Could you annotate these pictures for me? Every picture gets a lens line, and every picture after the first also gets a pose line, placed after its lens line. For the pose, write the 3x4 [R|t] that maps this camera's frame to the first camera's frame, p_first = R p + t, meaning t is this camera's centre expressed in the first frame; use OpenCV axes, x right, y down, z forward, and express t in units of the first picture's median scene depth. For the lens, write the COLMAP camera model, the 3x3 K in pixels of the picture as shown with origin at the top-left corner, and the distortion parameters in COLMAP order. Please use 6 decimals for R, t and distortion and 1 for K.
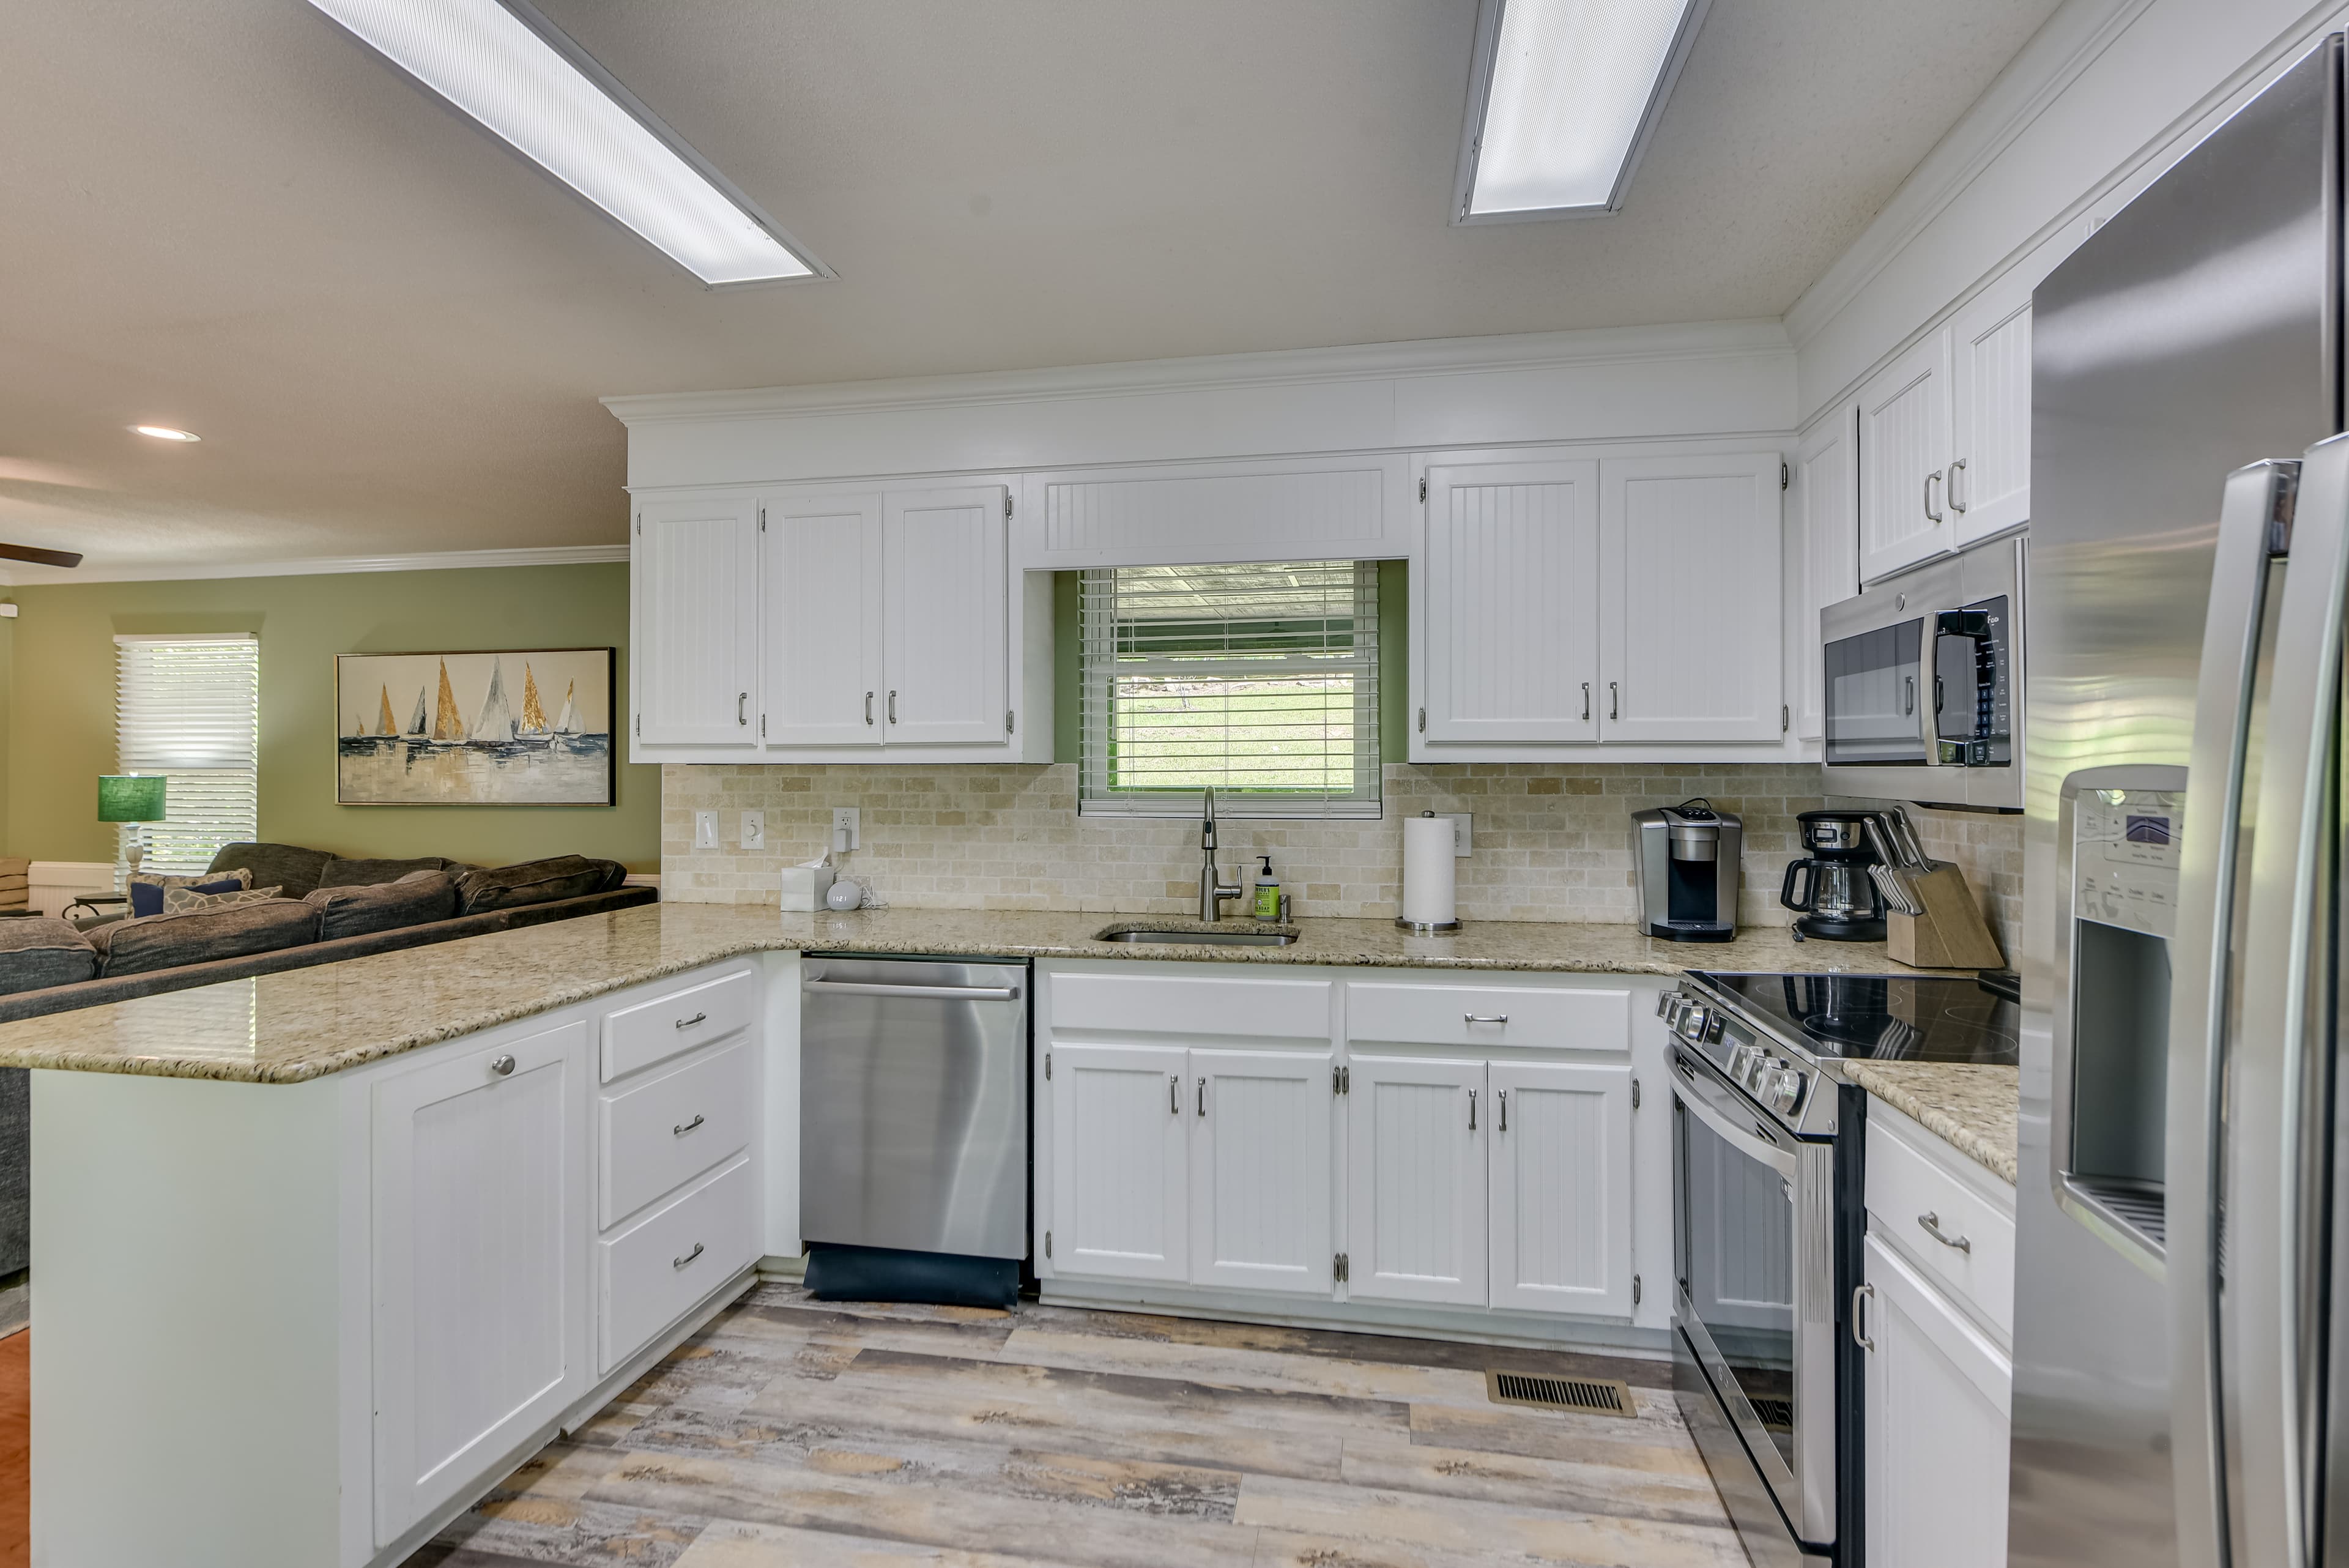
lens RADIAL K [[1072.6, 0, 1192.8], [0, 1072.6, 771.0], [0, 0, 1]] dist [-0.008651, -0.001896]
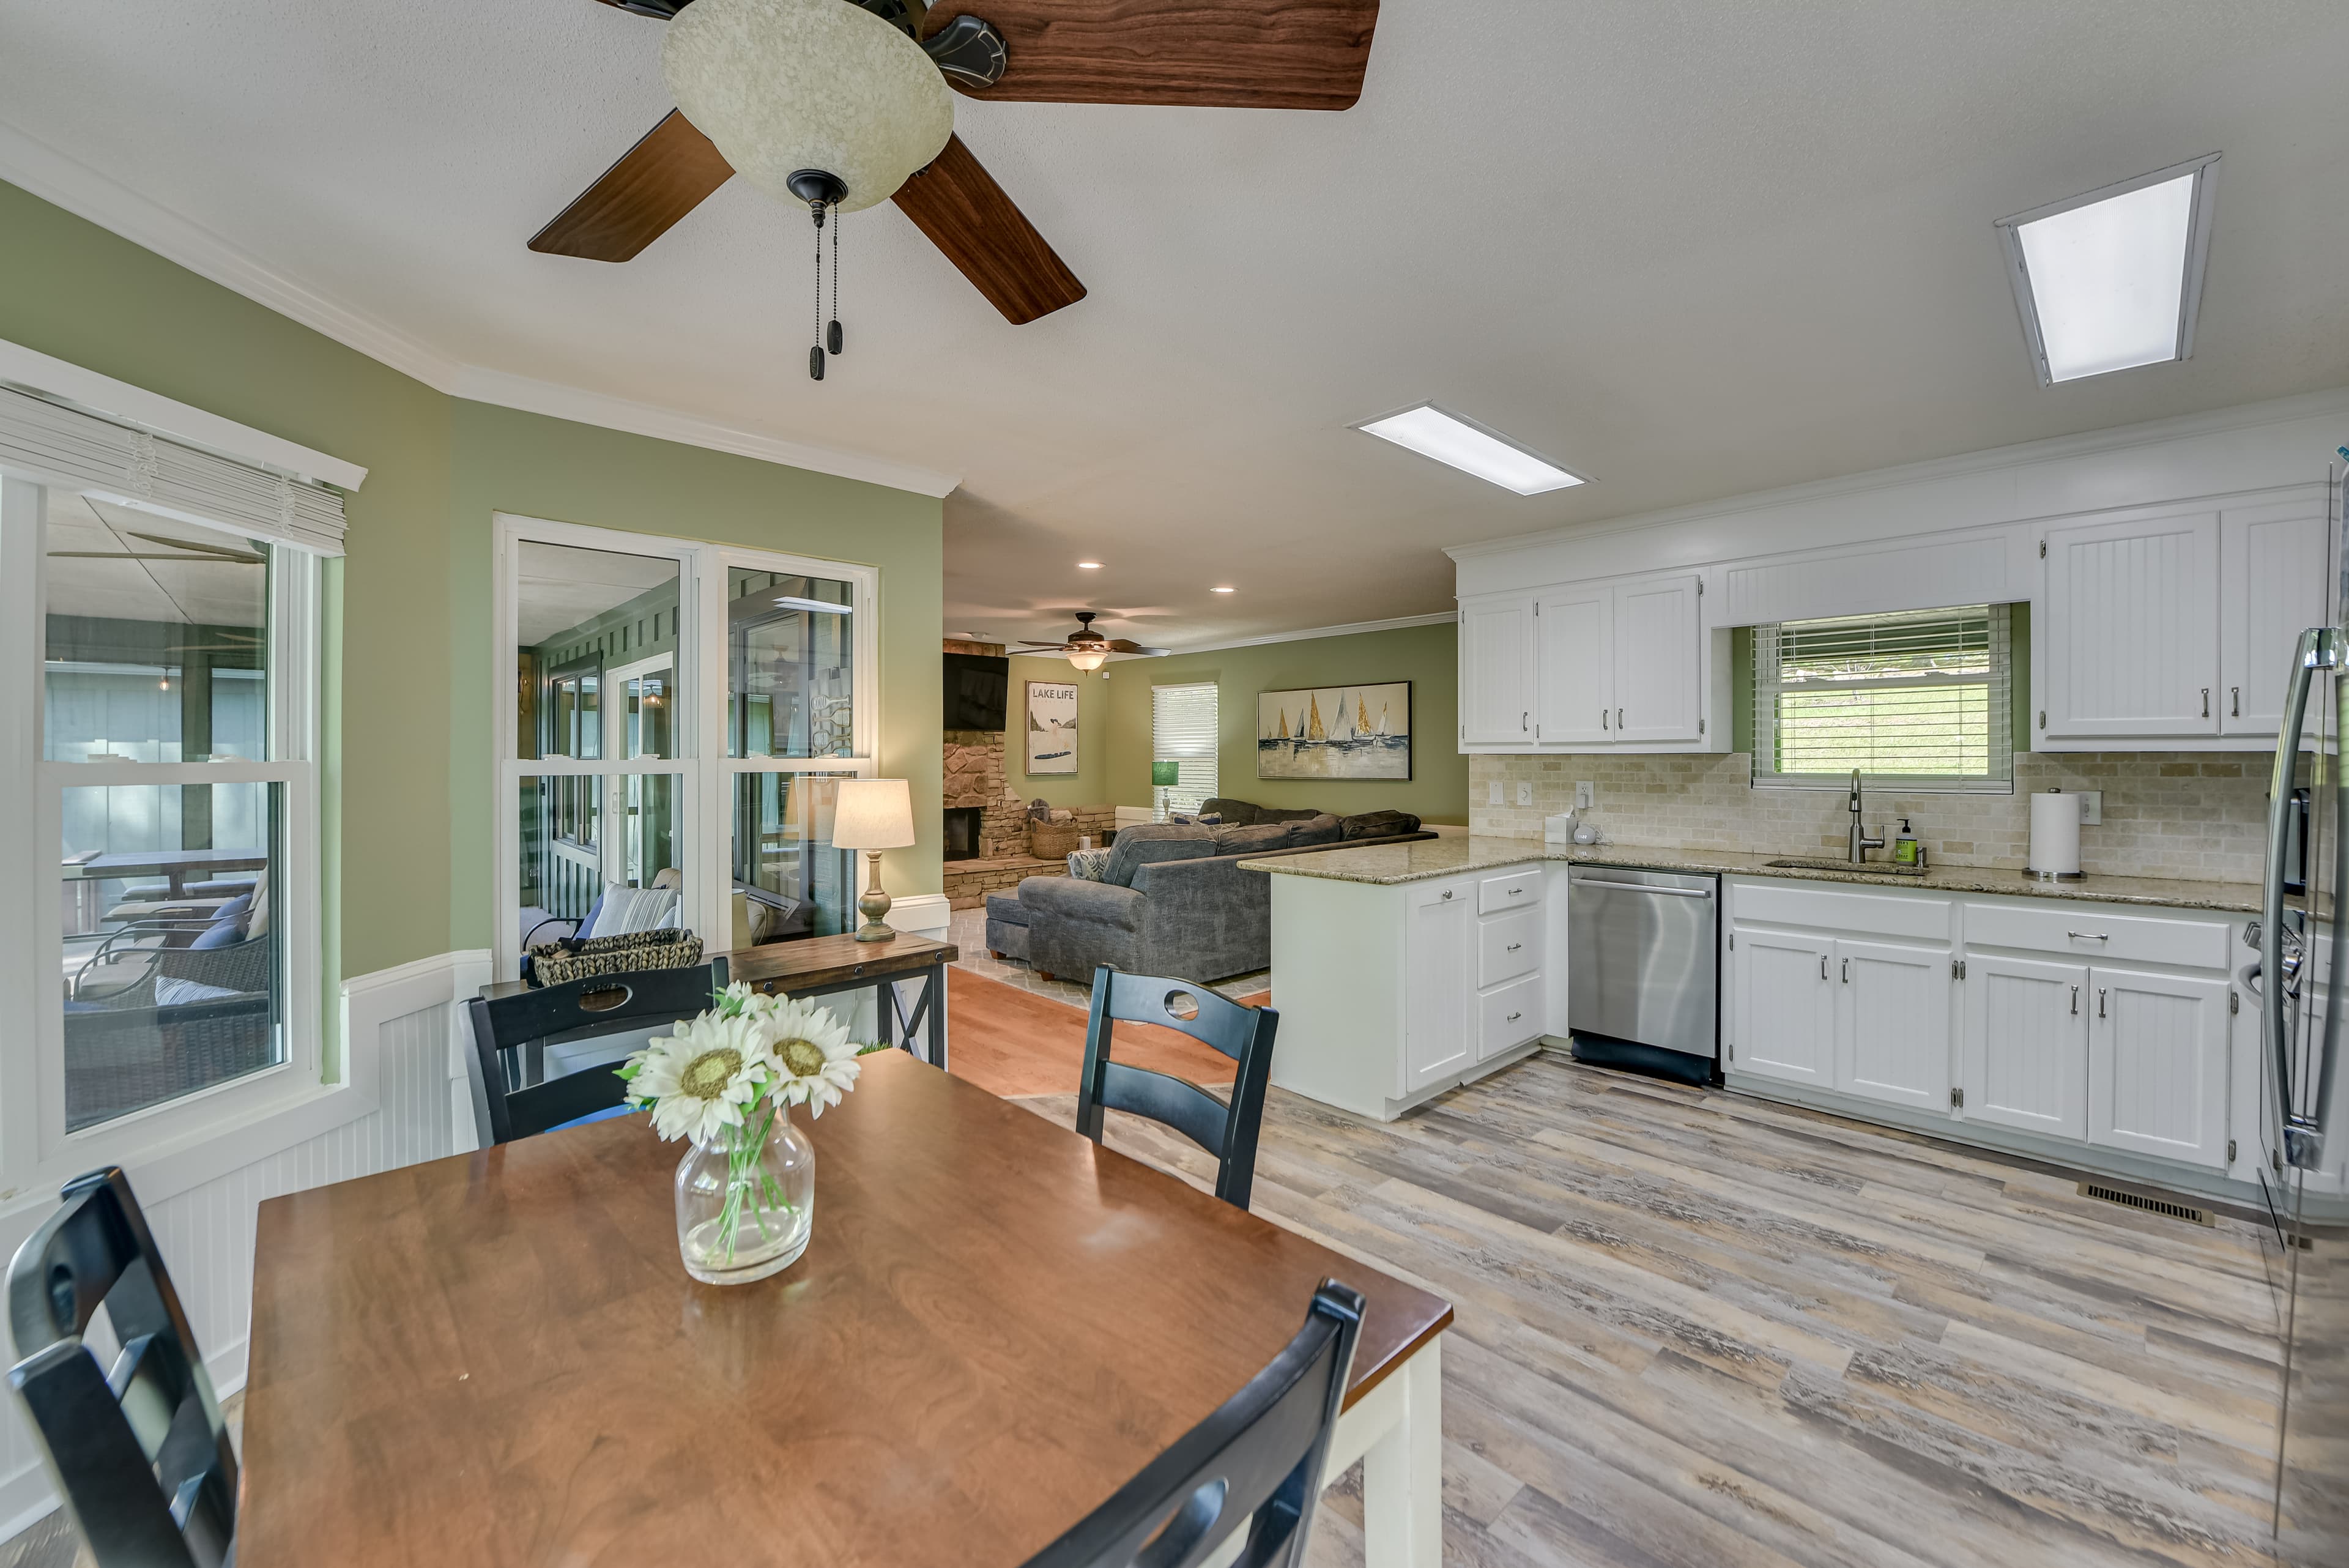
lens RADIAL K [[938.7, 0, 1193.4], [0, 938.7, 757.7], [0, 0, 1]] dist [-0.019177, -0.001282]
pose [[0.806086, -0.000189, -0.591798, 0.036789], [-0.001452, 0.999996, -0.002298, 0.003795], [0.591796, 0.002712, 0.806083, -0.533834]]
